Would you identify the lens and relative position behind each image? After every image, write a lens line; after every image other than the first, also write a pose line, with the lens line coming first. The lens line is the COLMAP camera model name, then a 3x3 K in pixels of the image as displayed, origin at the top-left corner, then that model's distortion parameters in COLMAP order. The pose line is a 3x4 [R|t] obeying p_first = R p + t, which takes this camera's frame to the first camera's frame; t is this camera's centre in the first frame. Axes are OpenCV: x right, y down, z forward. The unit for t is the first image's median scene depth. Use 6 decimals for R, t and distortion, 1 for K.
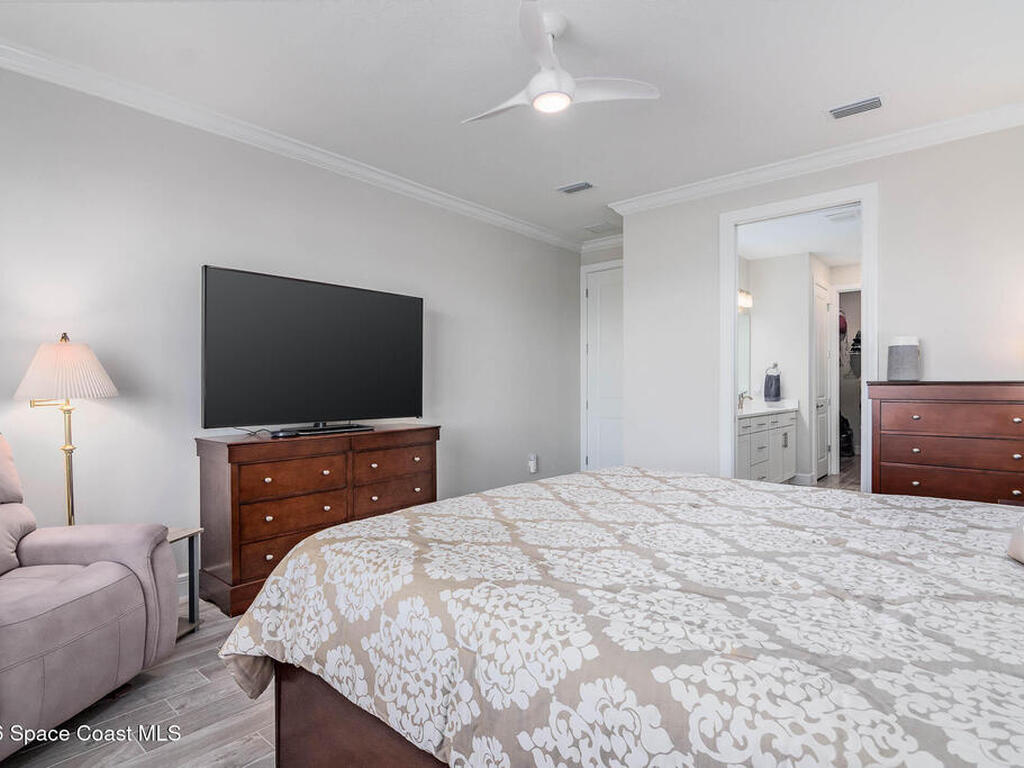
lens RADIAL K [[553.1, 0, 510.0], [0, 553.1, 386.1], [0, 0, 1]] dist [-0.004686, -0.000412]
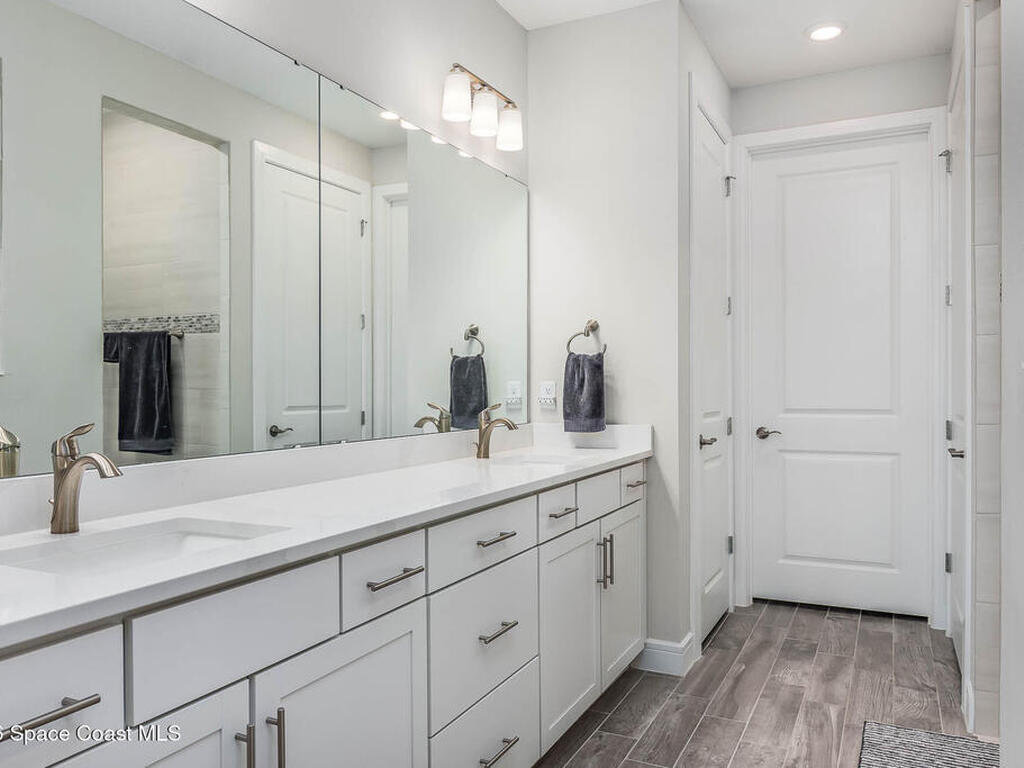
lens RADIAL K [[769.8, 0, 512.0], [0, 769.8, 386.6], [0, 0, 1]] dist [-0.011629, -0.000821]
pose [[0.967766, 0.004787, 0.251807, 0.310193], [-0.004749, 0.999988, -0.000756, 0.000412], [-0.251808, -0.000464, 0.967777, 0.545611]]
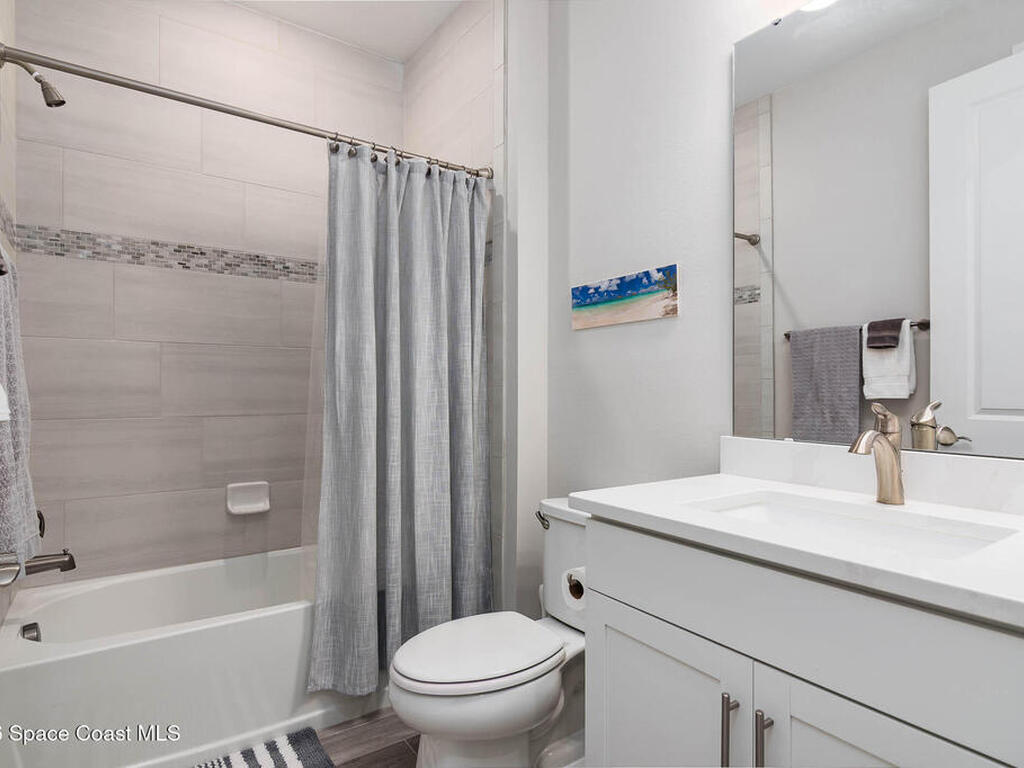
lens RADIAL K [[553.1, 0, 510.8], [0, 553.1, 387.0], [0, 0, 1]] dist [-0.004686, -0.000412]
pose [[-0.244952, 0.006231, -0.969515, 0.649376], [0.002929, 0.999980, 0.005687, 0.008889], [0.969531, -0.001447, -0.244965, 0.986569]]
